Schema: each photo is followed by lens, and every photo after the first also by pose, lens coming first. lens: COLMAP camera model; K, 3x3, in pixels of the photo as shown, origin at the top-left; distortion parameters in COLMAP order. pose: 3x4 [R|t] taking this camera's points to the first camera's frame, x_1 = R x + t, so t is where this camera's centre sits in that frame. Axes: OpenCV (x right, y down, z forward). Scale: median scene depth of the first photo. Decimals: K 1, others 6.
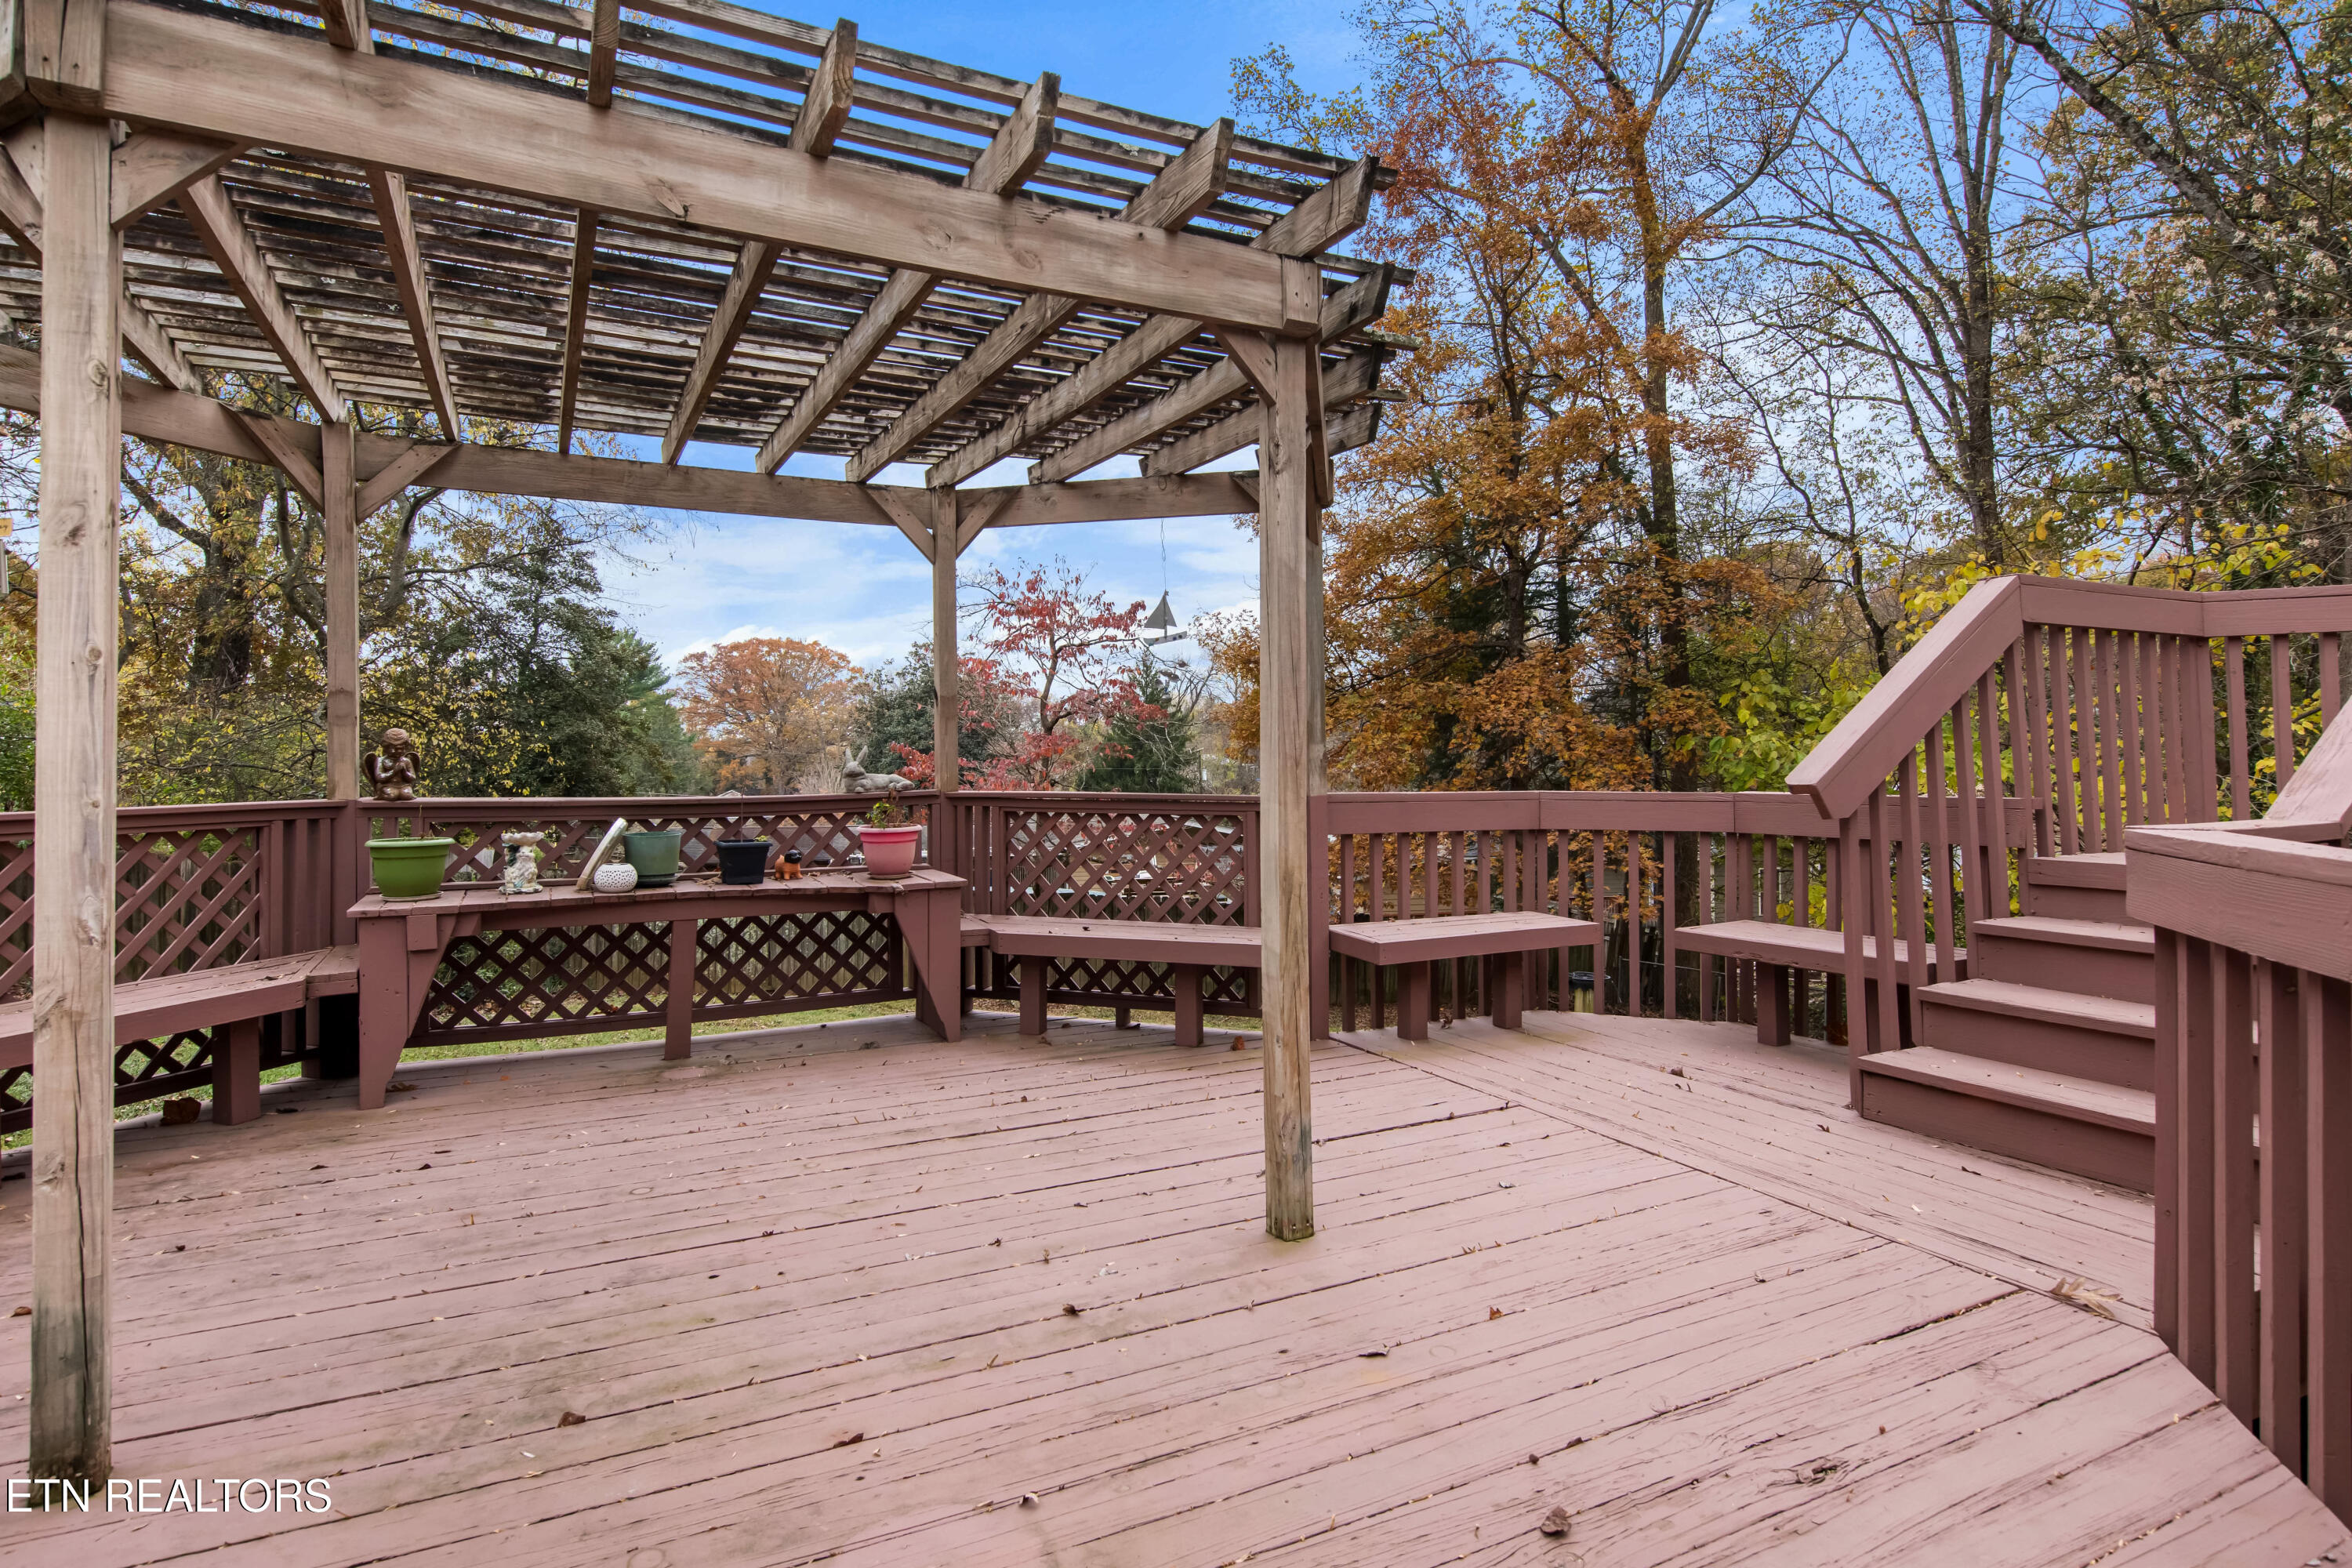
lens RADIAL K [[1231.0, 0, 1176.8], [0, 1231.0, 768.7], [0, 0, 1]] dist [-0.002095, -0.000234]
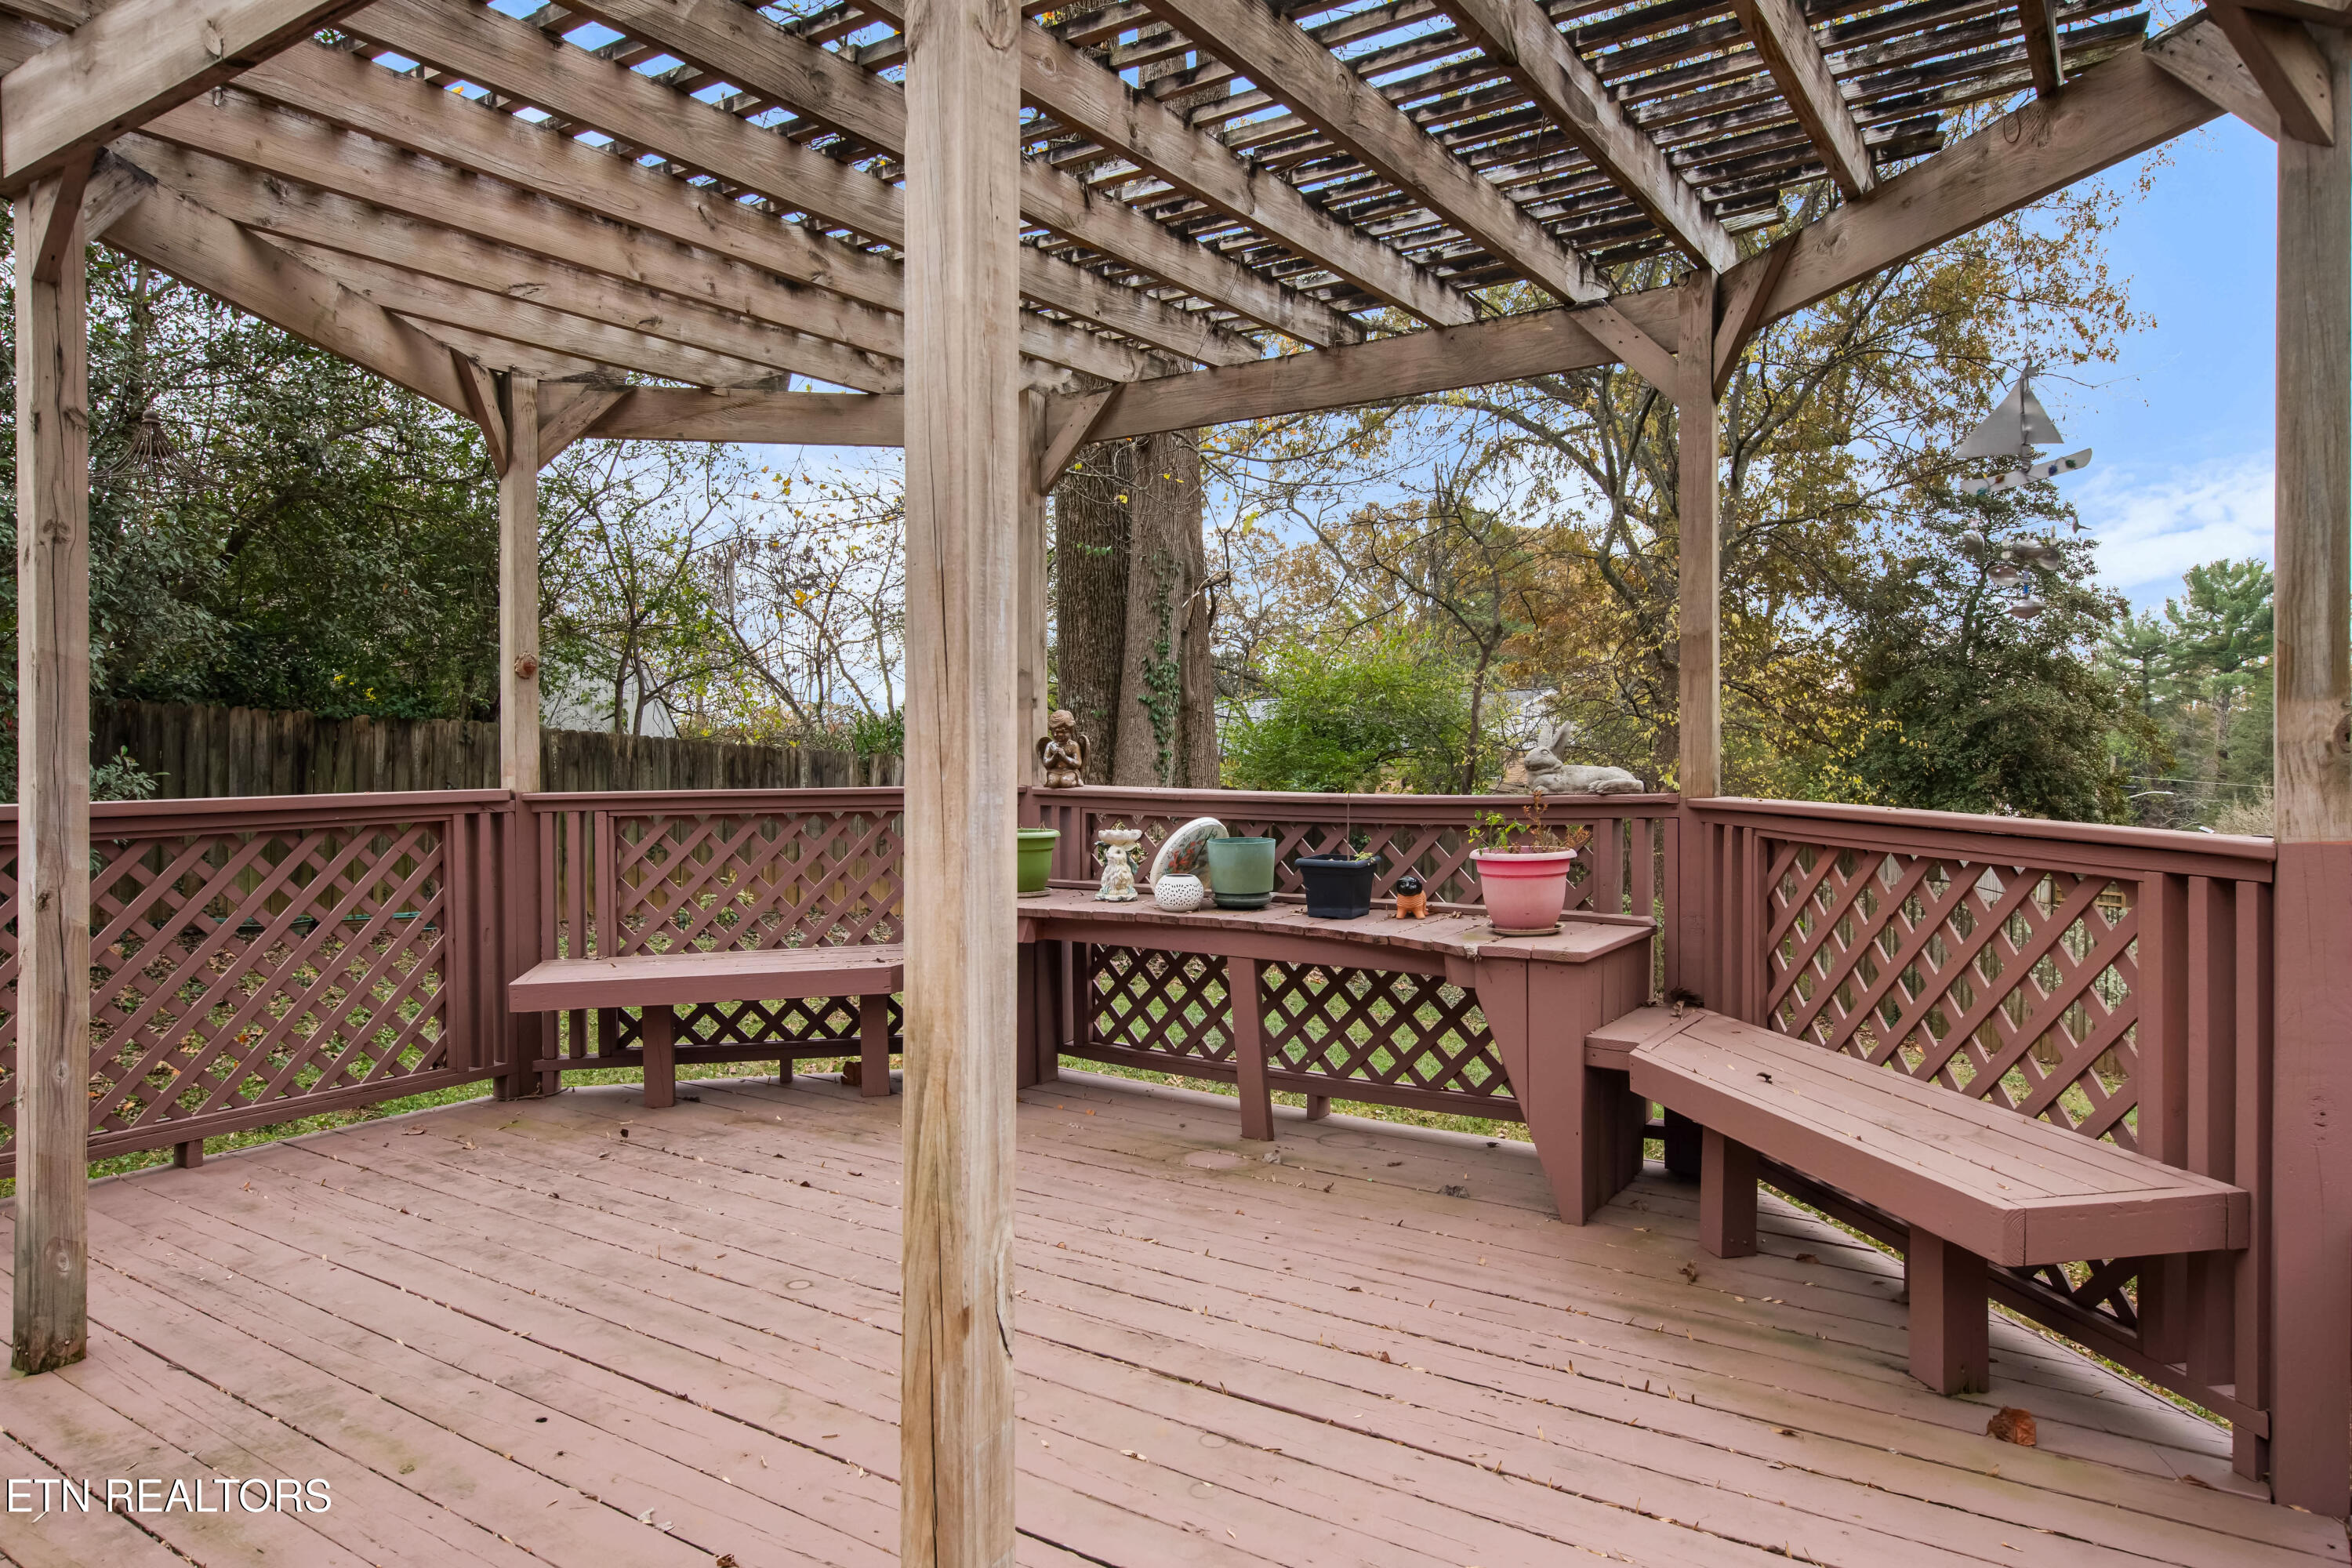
lens RADIAL K [[1445.2, 0, 1178.2], [0, 1445.2, 775.7], [0, 0, 1]] dist [0.006589, 0.001034]
pose [[0.484163, 0.022368, -0.874692, 0.506019], [-0.004812, 0.999726, 0.022902, -0.012887], [0.874965, -0.006879, 0.484138, 0.760940]]
